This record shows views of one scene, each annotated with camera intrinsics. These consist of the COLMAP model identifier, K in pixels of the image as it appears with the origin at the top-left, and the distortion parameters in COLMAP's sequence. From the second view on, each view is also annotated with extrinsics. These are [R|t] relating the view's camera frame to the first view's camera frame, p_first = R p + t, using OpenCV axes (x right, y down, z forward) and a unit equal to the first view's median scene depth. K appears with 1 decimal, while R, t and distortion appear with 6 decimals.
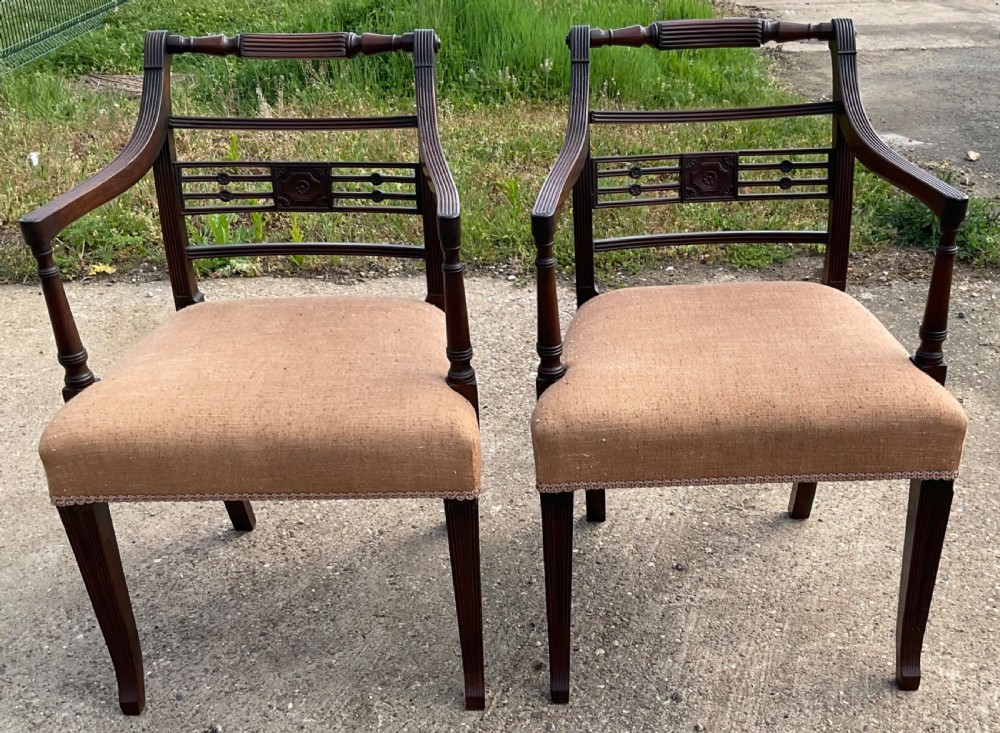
lens RADIAL K [[1240.3, 0, 554.1], [0, 1240.3, 443.9], [0, 0, 1]] dist [0.048785, 0.000000]
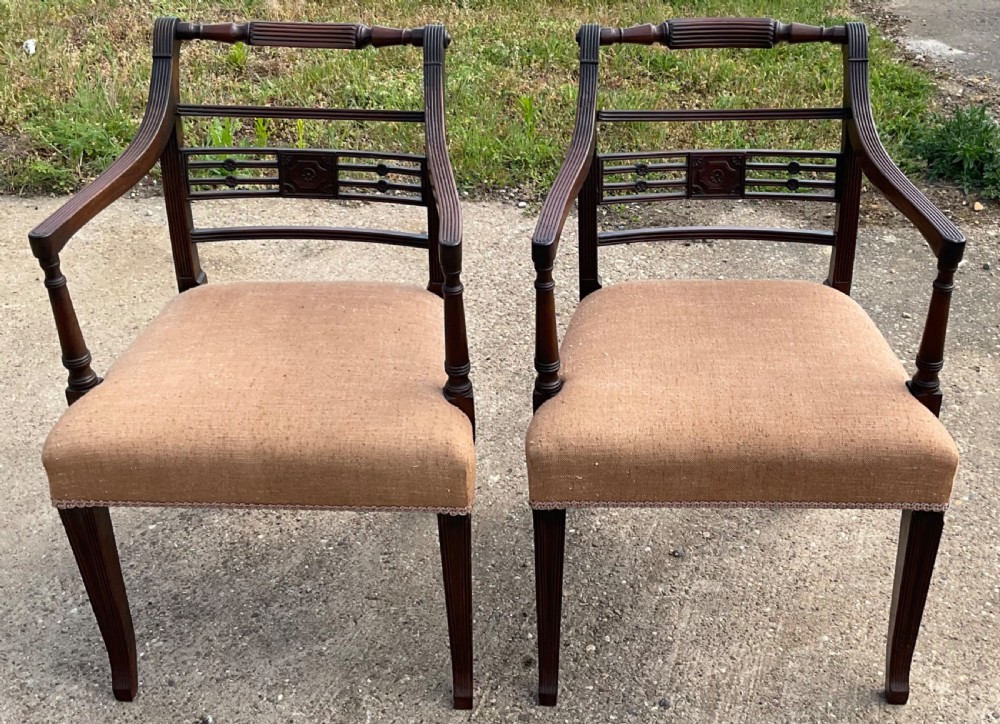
lens RADIAL K [[1343.7, 0, 551.4], [0, 1343.7, 319.0], [0, 0, 1]] dist [0.044247, 0.000000]
pose [[0.999350, 0.032336, -0.015953, 0.013994], [-0.032021, 0.999294, 0.019664, -0.117439], [0.016577, -0.019140, 0.999679, -0.078059]]
